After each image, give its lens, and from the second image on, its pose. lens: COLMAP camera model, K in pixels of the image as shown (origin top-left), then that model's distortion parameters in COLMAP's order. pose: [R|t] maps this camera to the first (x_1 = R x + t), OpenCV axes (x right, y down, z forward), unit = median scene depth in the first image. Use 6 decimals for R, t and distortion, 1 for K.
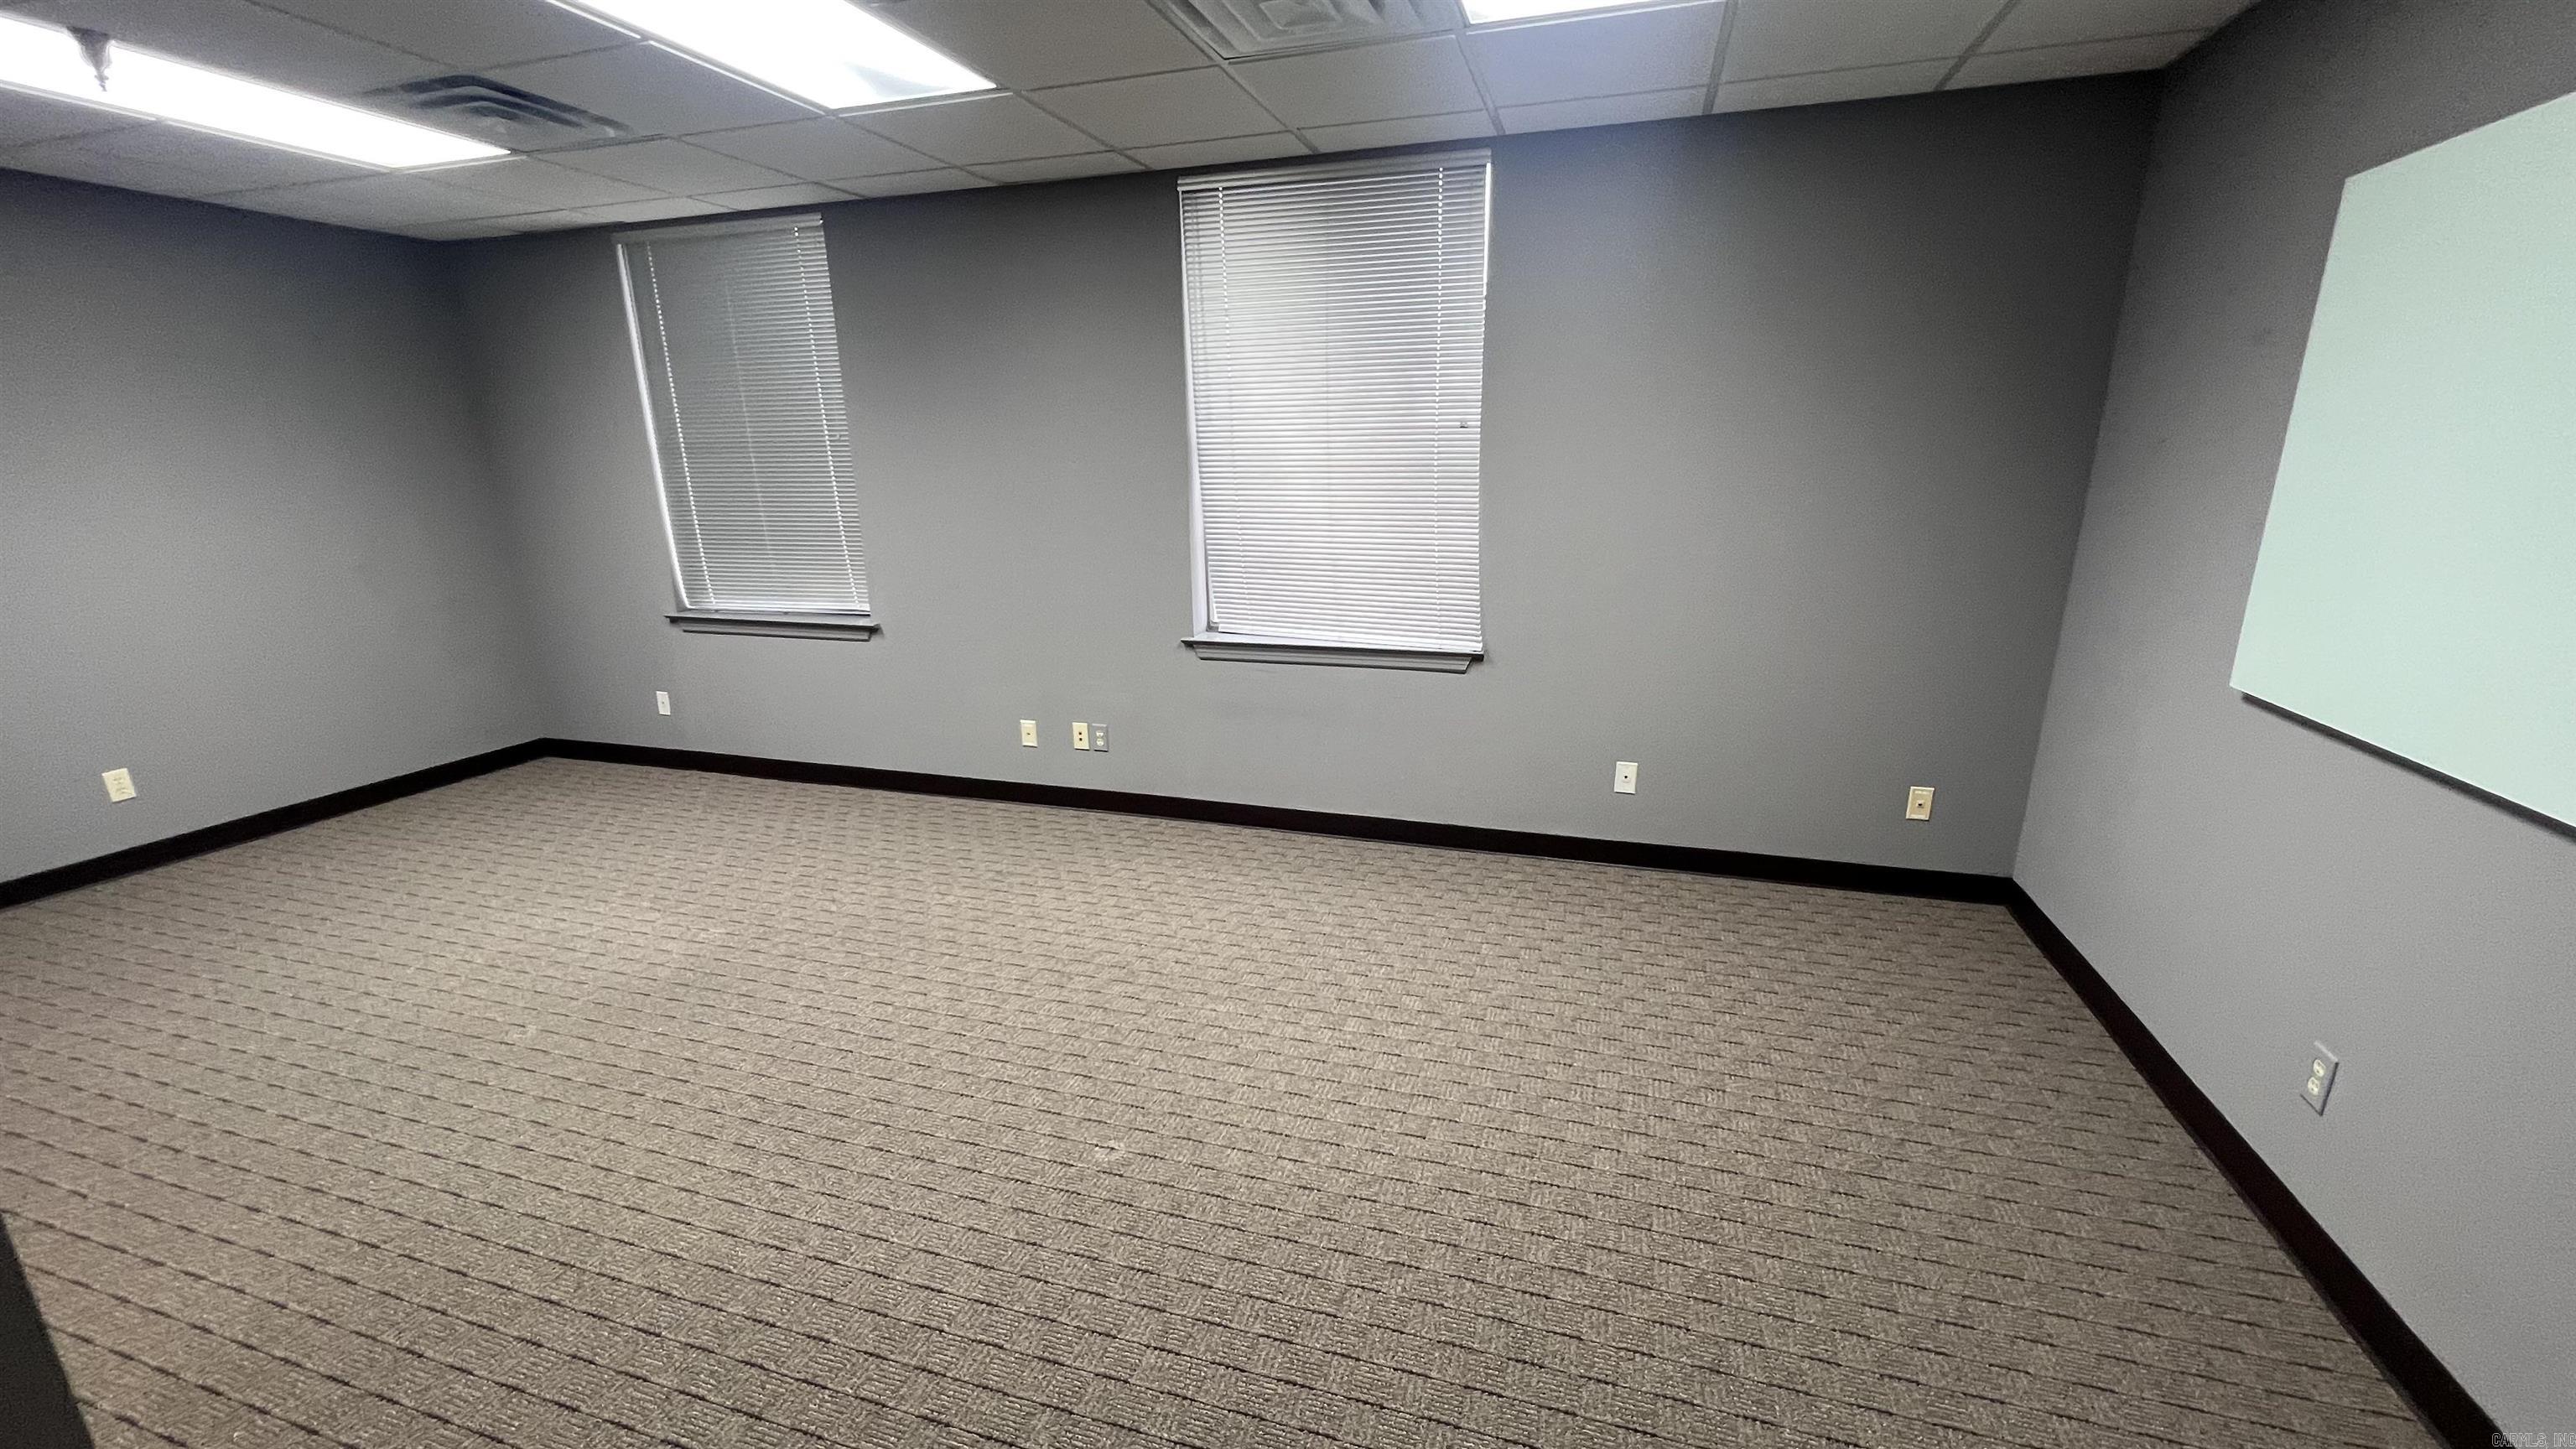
lens RADIAL K [[1025.1, 0, 1292.9], [0, 1025.1, 730.0], [0, 0, 1]] dist [-0.001576, -0.000902]
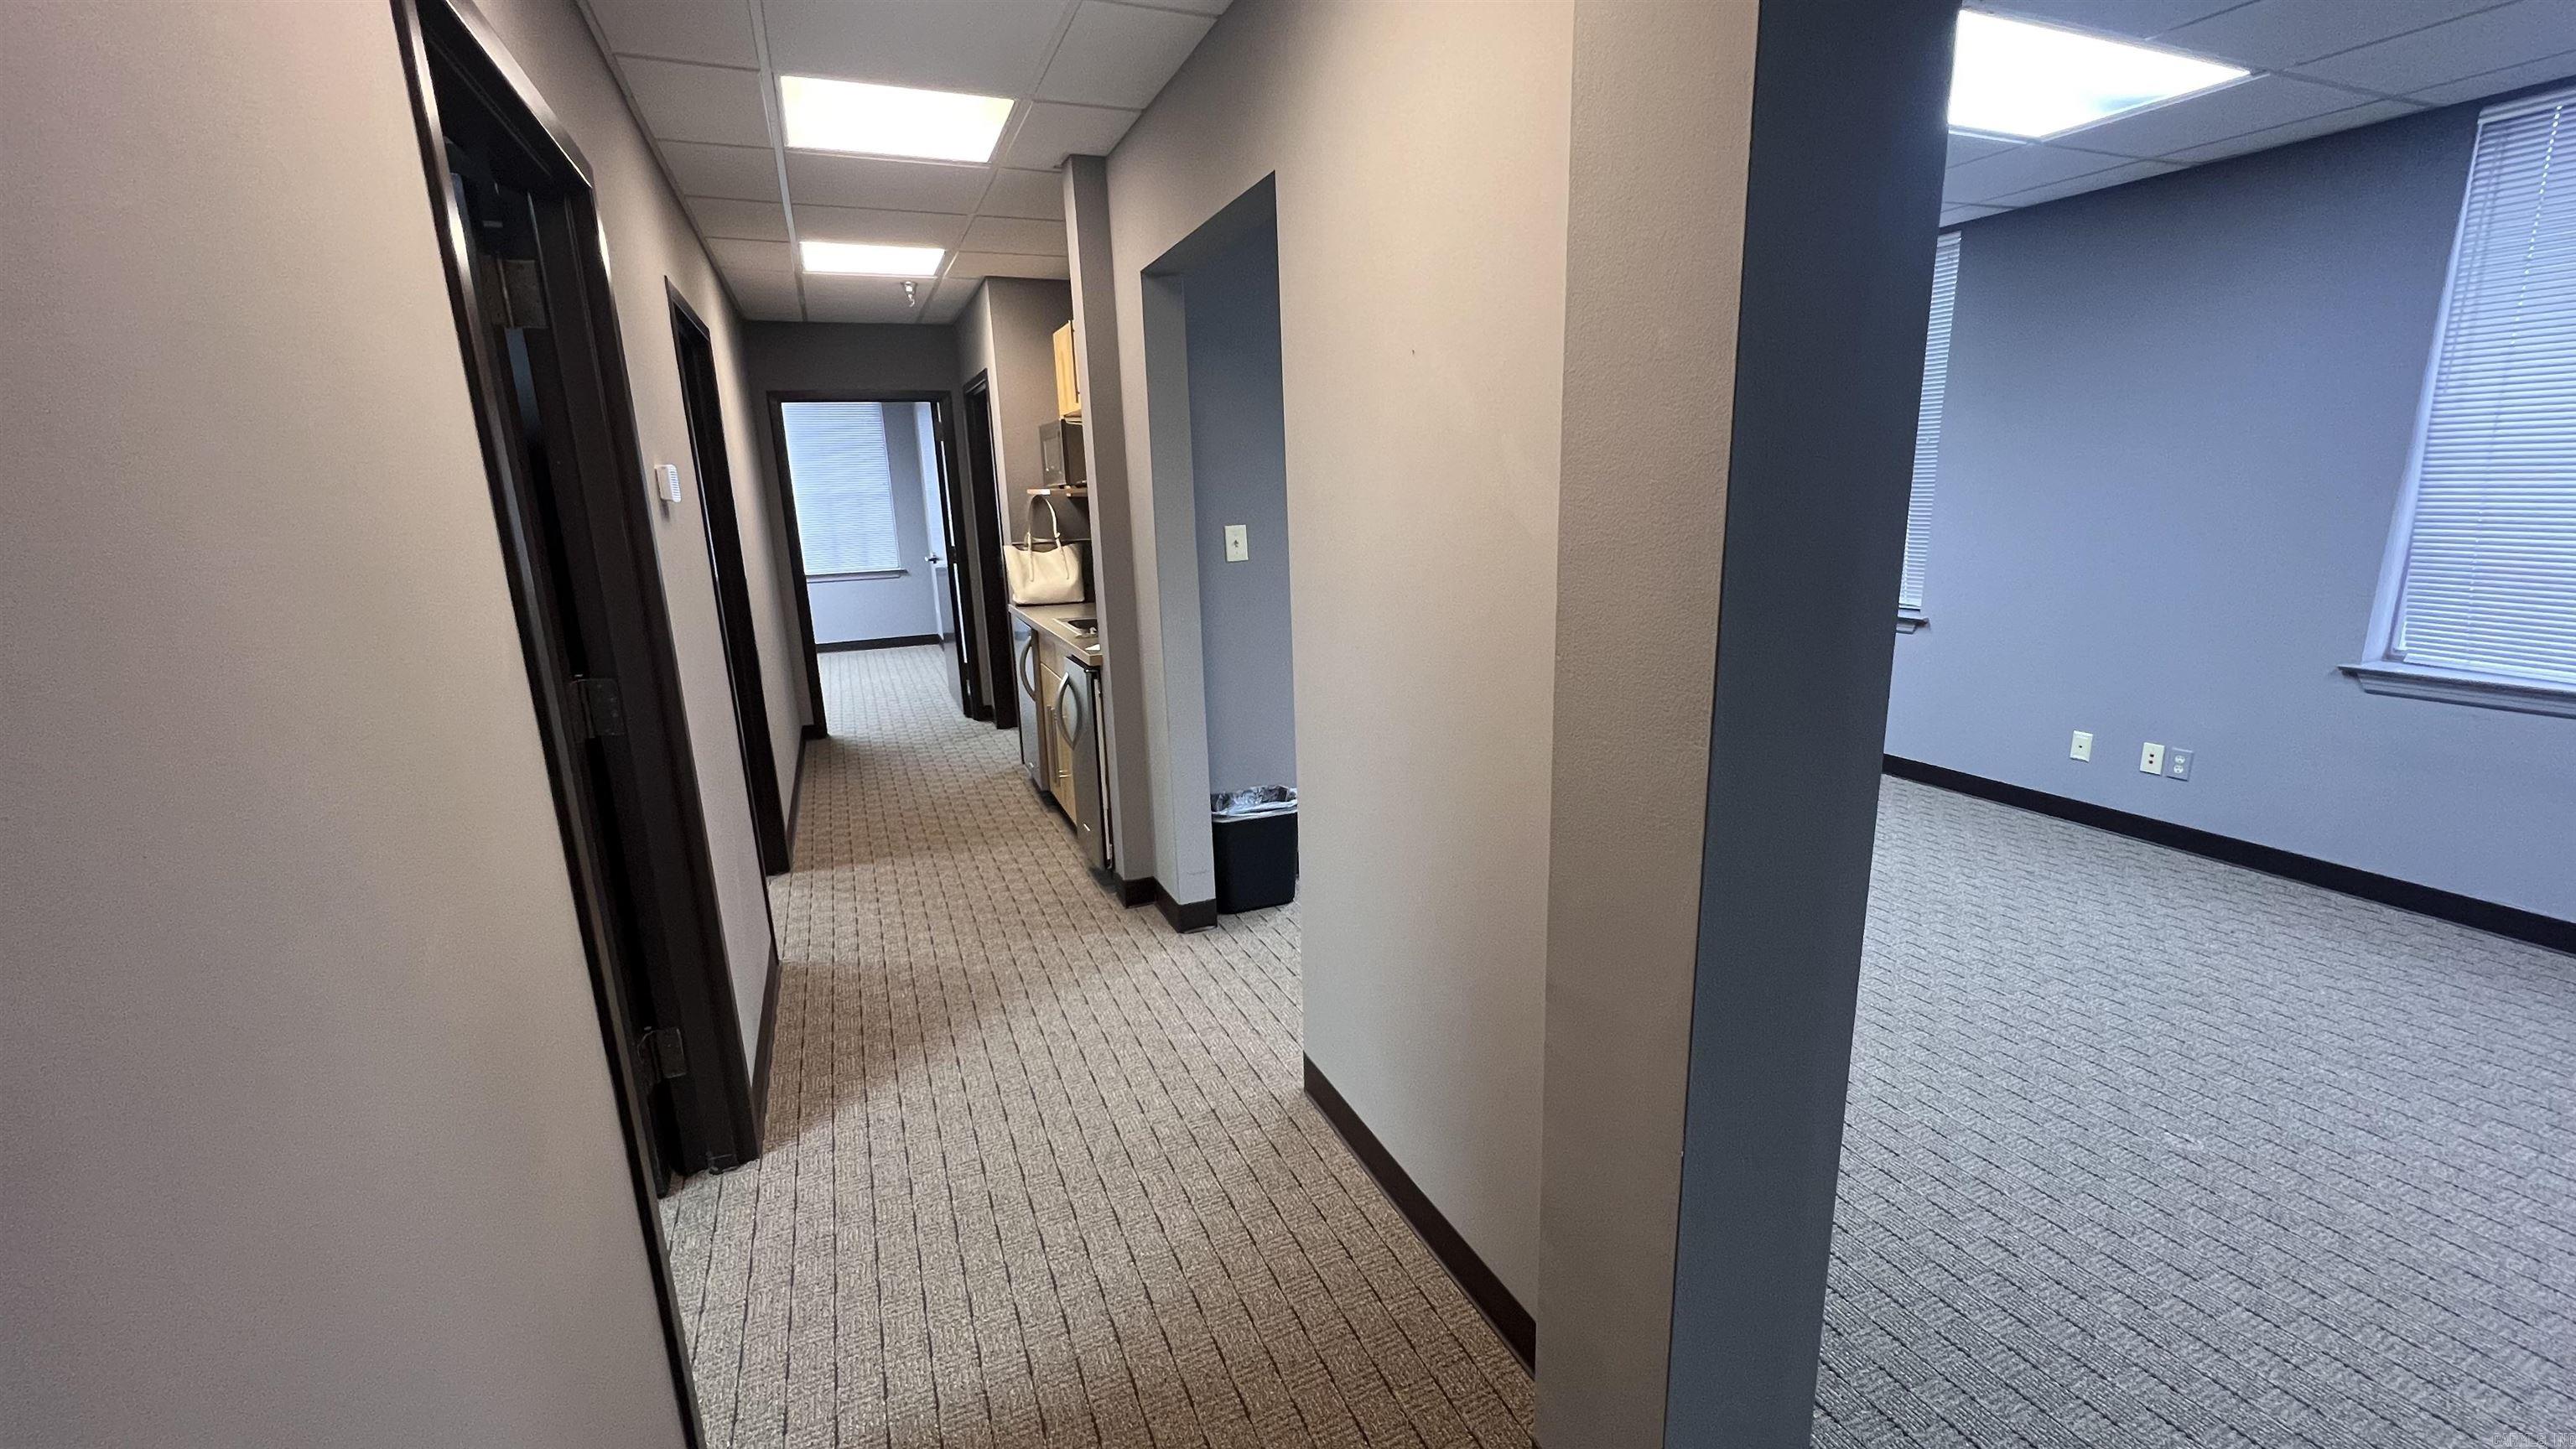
lens RADIAL K [[1025.1, 0, 1287.4], [0, 1025.1, 730.0], [0, 0, 1]] dist [-0.001576, -0.000902]
pose [[0.654377, 0.167143, -0.737464, -0.051723], [-0.175347, 0.982223, 0.067025, 0.065598], [0.735557, 0.085452, 0.672052, -0.215157]]
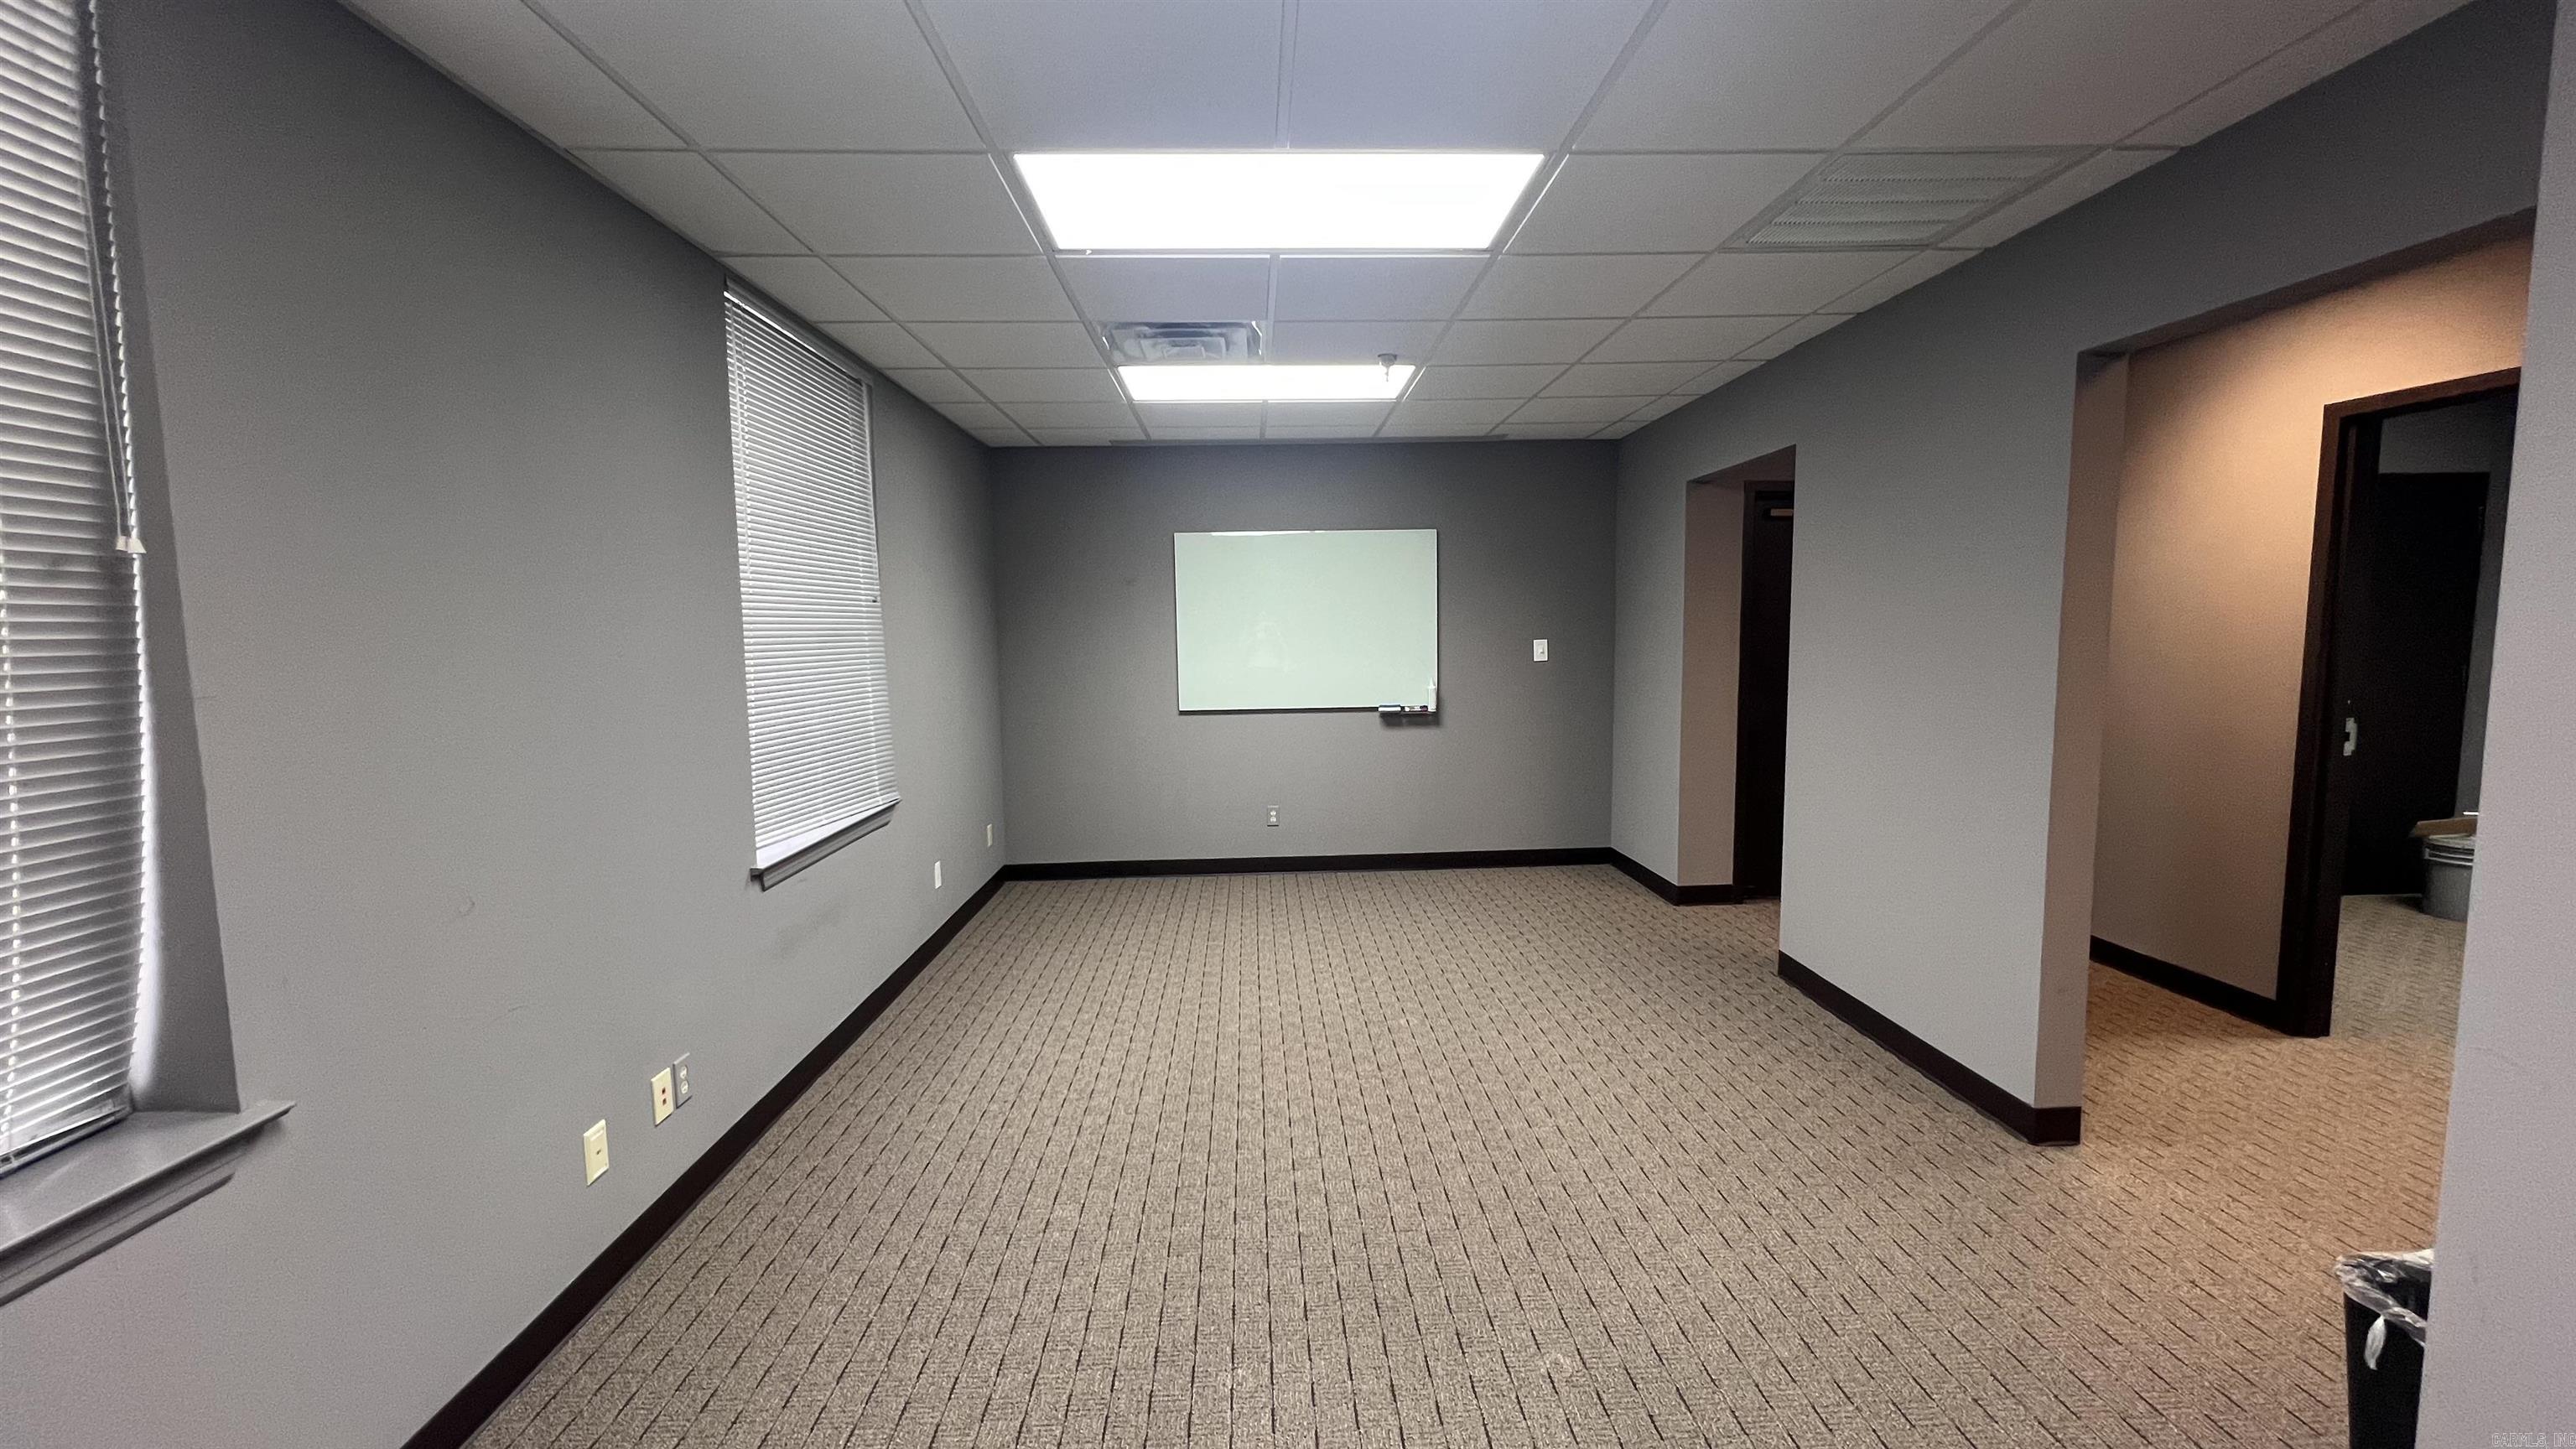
lens RADIAL K [[1025.1, 0, 1281.7], [0, 1025.1, 725.3], [0, 0, 1]] dist [-0.001576, -0.000902]
pose [[-0.341870, -0.076448, 0.936633, -1.010119], [0.261552, 0.949564, 0.172969, -0.238044], [-0.902616, 0.304111, -0.304633, 0.957440]]
